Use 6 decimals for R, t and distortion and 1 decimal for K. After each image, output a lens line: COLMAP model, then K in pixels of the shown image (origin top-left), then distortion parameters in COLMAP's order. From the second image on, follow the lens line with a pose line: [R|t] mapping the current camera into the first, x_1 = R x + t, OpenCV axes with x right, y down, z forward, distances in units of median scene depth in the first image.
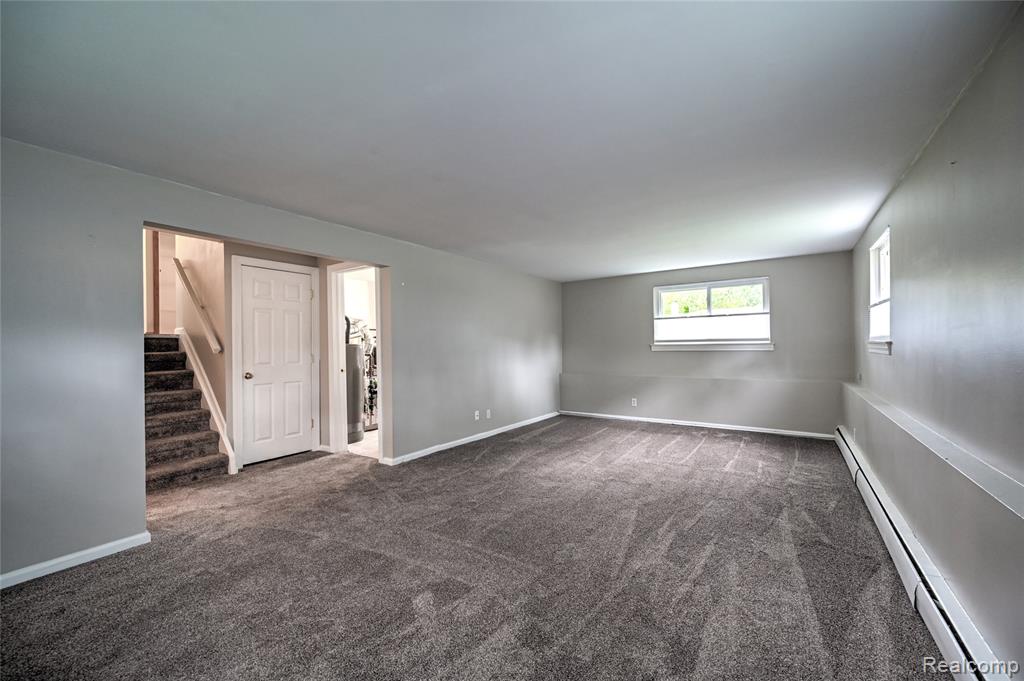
lens RADIAL K [[404.4, 0, 517.6], [0, 404.4, 345.8], [0, 0, 1]] dist [0.000108, 0.000017]
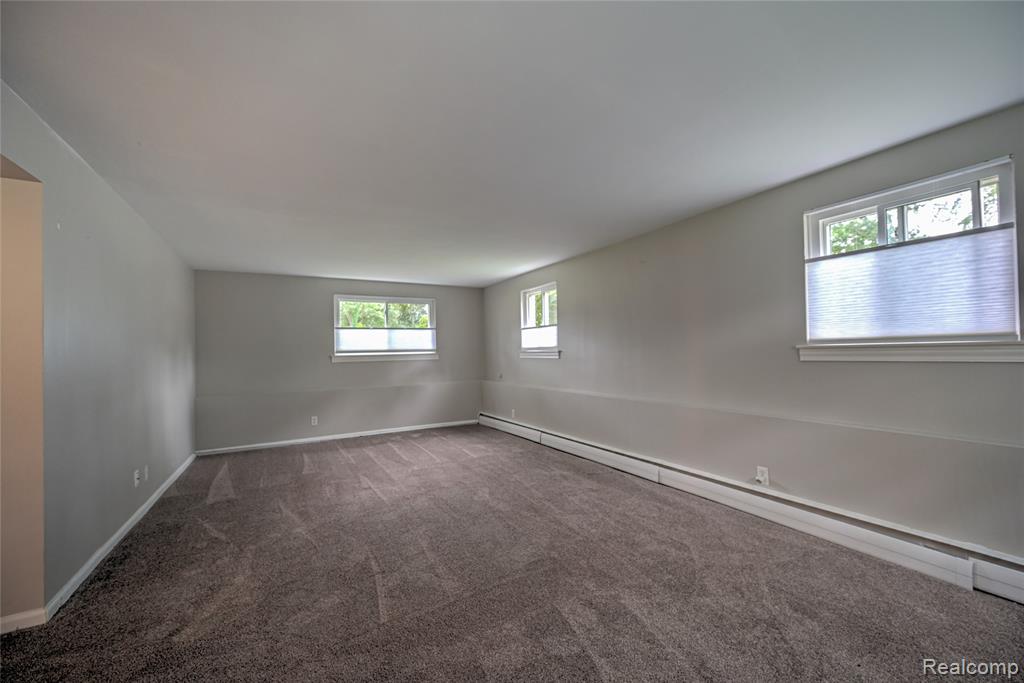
lens RADIAL K [[404.4, 0, 517.6], [0, 404.4, 346.8], [0, 0, 1]] dist [0.000108, 0.000017]
pose [[0.435884, 0.014762, 0.899882, -0.484102], [0.016482, 0.999567, -0.024381, 0.009198], [-0.899852, 0.025459, 0.435452, 0.319726]]
